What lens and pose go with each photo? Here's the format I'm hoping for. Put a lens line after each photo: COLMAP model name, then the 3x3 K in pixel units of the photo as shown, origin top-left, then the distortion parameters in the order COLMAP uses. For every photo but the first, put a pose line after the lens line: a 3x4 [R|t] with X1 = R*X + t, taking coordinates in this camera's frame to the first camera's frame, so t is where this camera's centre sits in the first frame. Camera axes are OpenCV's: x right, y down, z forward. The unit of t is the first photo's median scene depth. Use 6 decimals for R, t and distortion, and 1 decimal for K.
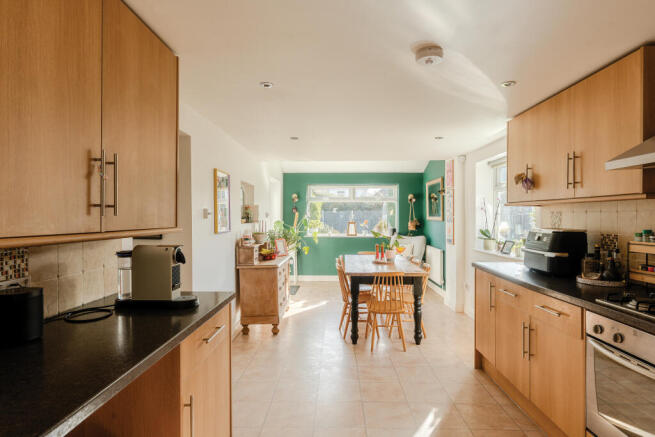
lens RADIAL K [[367.4, 0, 329.8], [0, 367.4, 218.5], [0, 0, 1]] dist [-0.006650, 0.004122]
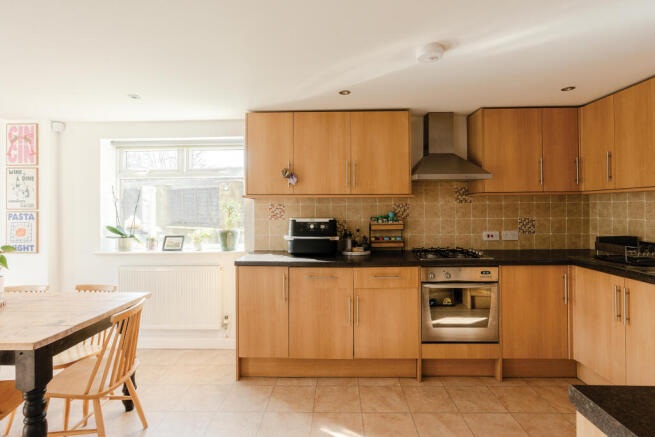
lens RADIAL K [[318.5, 0, 328.0], [0, 318.5, 206.1], [0, 0, 1]] dist [-0.004853, 0.000617]
pose [[0.008170, 0.004312, 0.999957, -0.374111], [0.012773, 0.999909, -0.004416, -0.005523], [-0.999885, 0.012809, 0.008114, 0.775487]]
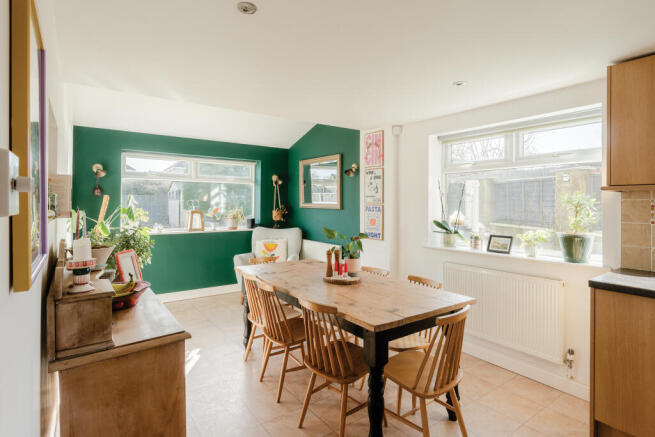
lens RADIAL K [[342.6, 0, 327.6], [0, 342.6, 199.9], [0, 0, 1]] dist [-0.007114, 0.001502]
pose [[0.794080, 0.009094, 0.607746, -0.315928], [-0.001954, 0.999921, -0.012409, -0.007543], [-0.607810, 0.008666, 0.794035, 0.815745]]
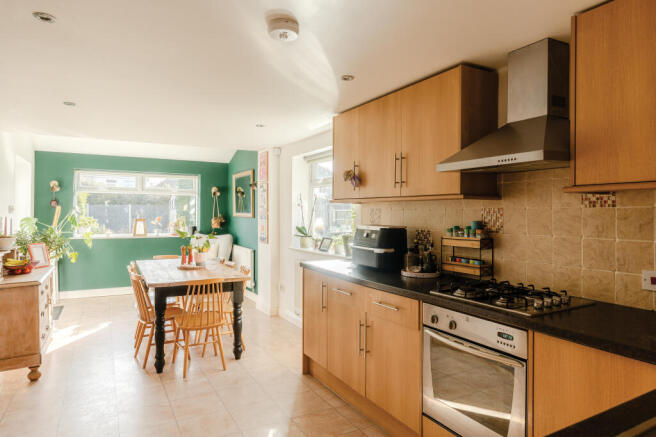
lens RADIAL K [[405.1, 0, 330.4], [0, 405.1, 214.6], [0, 0, 1]] dist [-0.004215, 0.006004]
pose [[0.861646, 0.002548, 0.507503, -0.072568], [-0.002809, 0.999996, -0.000251, -0.001828], [-0.507502, -0.001209, 0.861650, 0.068949]]
